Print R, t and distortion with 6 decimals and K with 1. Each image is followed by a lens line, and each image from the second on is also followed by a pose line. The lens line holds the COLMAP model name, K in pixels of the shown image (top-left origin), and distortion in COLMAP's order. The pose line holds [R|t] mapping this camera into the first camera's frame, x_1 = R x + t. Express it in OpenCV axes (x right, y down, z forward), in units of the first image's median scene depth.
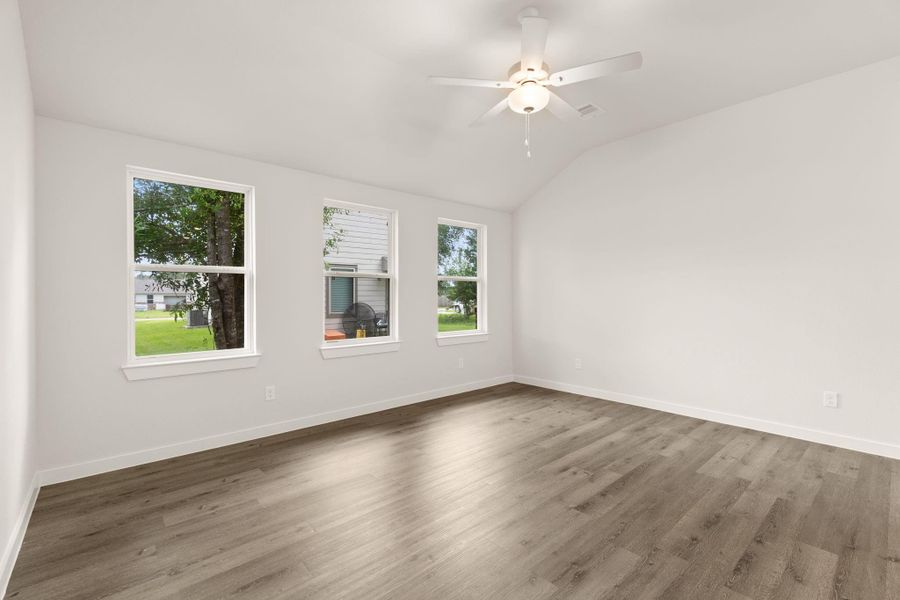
lens RADIAL K [[425.3, 0, 450.0], [0, 425.3, 300.0], [0, 0, 1]] dist [-0.002579, -0.008174]
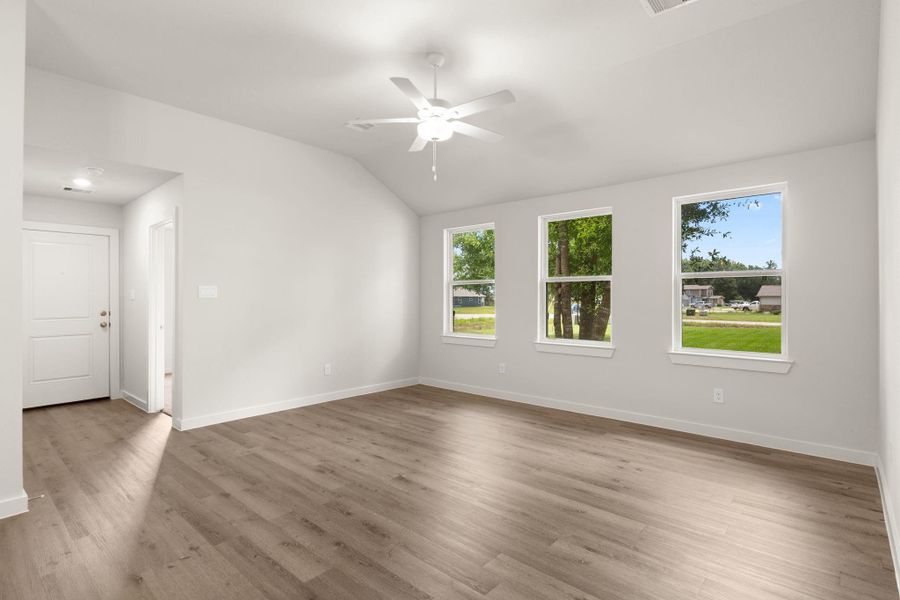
lens RADIAL K [[445.3, 0, 450.0], [0, 445.3, 300.0], [0, 0, 1]] dist [0.000087, 0.000210]
pose [[0.095145, 0.015109, -0.995349, 1.689250], [0.001146, 0.999882, 0.015287, -0.068571], [0.995463, -0.002595, 0.095116, 1.049029]]
